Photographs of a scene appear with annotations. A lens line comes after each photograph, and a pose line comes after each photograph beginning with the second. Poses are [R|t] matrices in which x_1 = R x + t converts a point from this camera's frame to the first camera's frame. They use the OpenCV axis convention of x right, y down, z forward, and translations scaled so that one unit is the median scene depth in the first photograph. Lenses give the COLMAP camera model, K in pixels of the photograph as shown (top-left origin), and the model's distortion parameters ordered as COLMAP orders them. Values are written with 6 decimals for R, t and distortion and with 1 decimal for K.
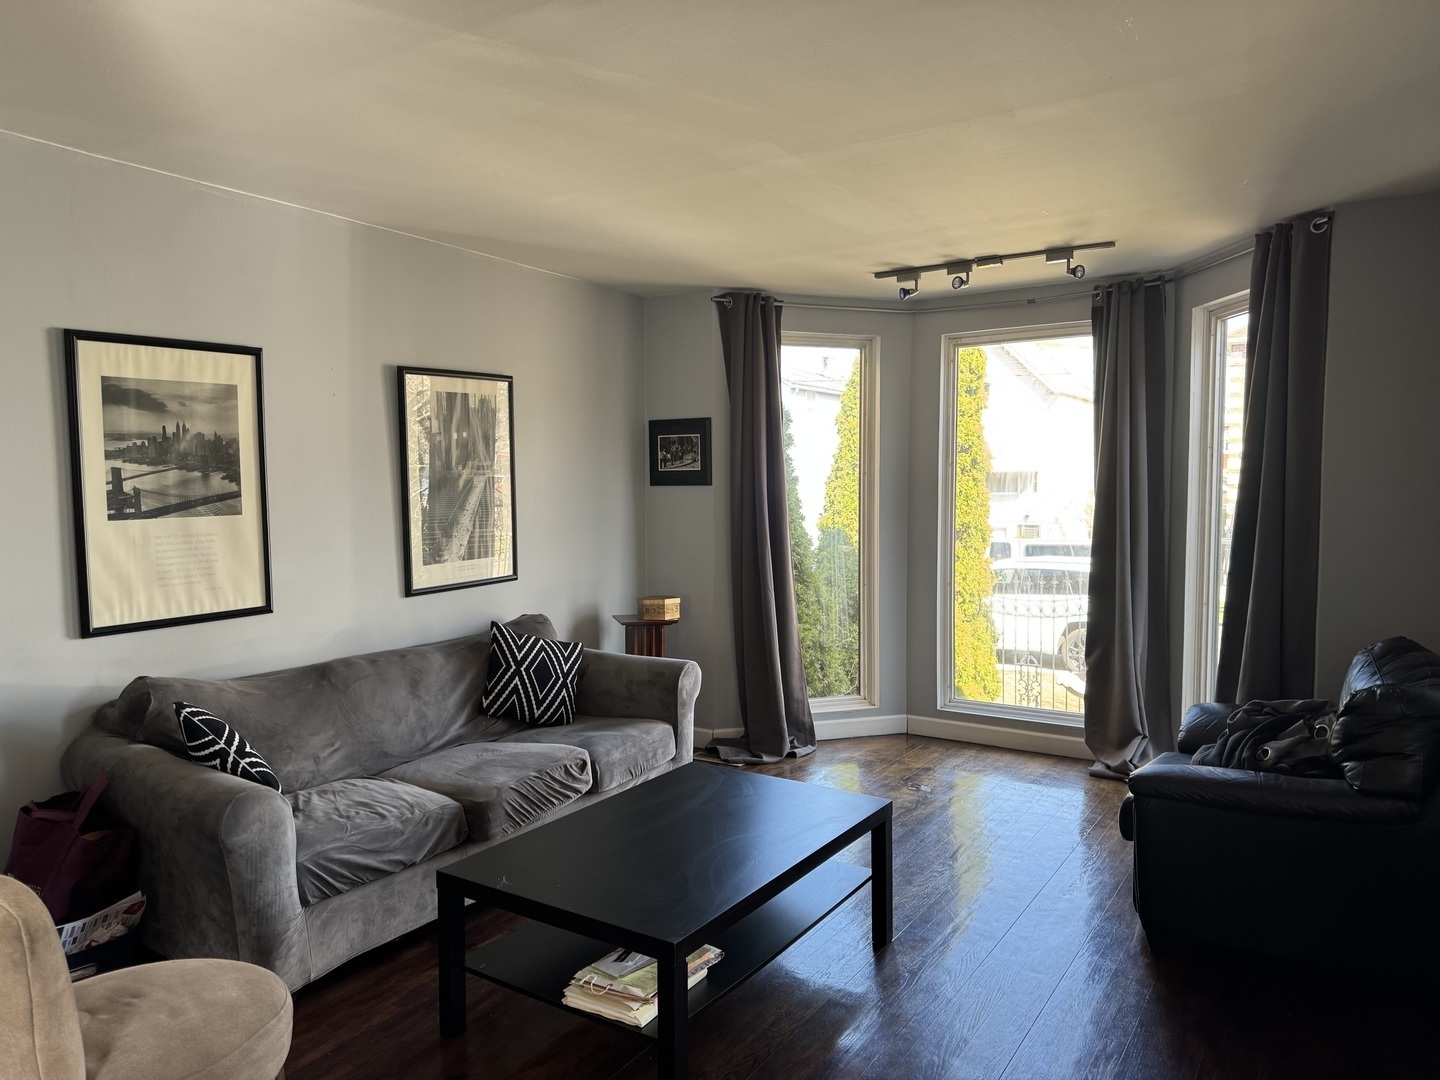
lens RADIAL K [[1004.7, 0, 680.6], [0, 1004.7, 561.6], [0, 0, 1]] dist [0.065788, -0.127876]
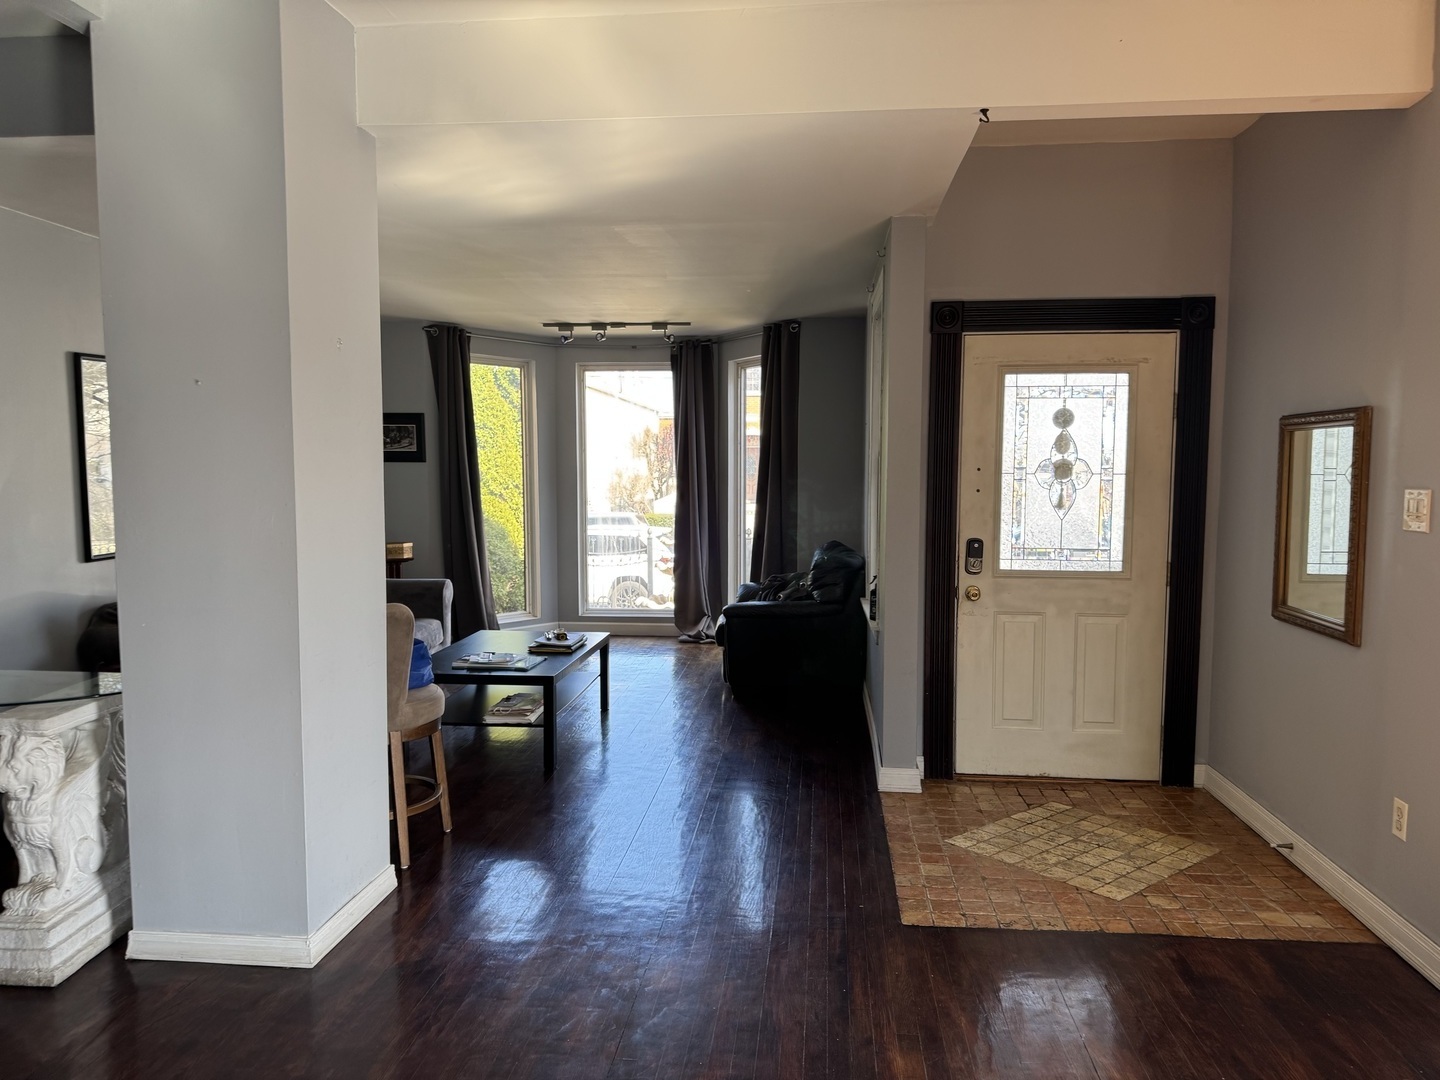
lens RADIAL K [[1030.3, 0, 718.1], [0, 1030.3, 551.0], [0, 0, 1]] dist [-0.008503, -0.005625]
pose [[0.875471, -0.033155, 0.482131, -0.337555], [0.030409, 0.999446, 0.013510, 0.044039], [-0.482312, 0.002833, 0.875995, -0.484513]]
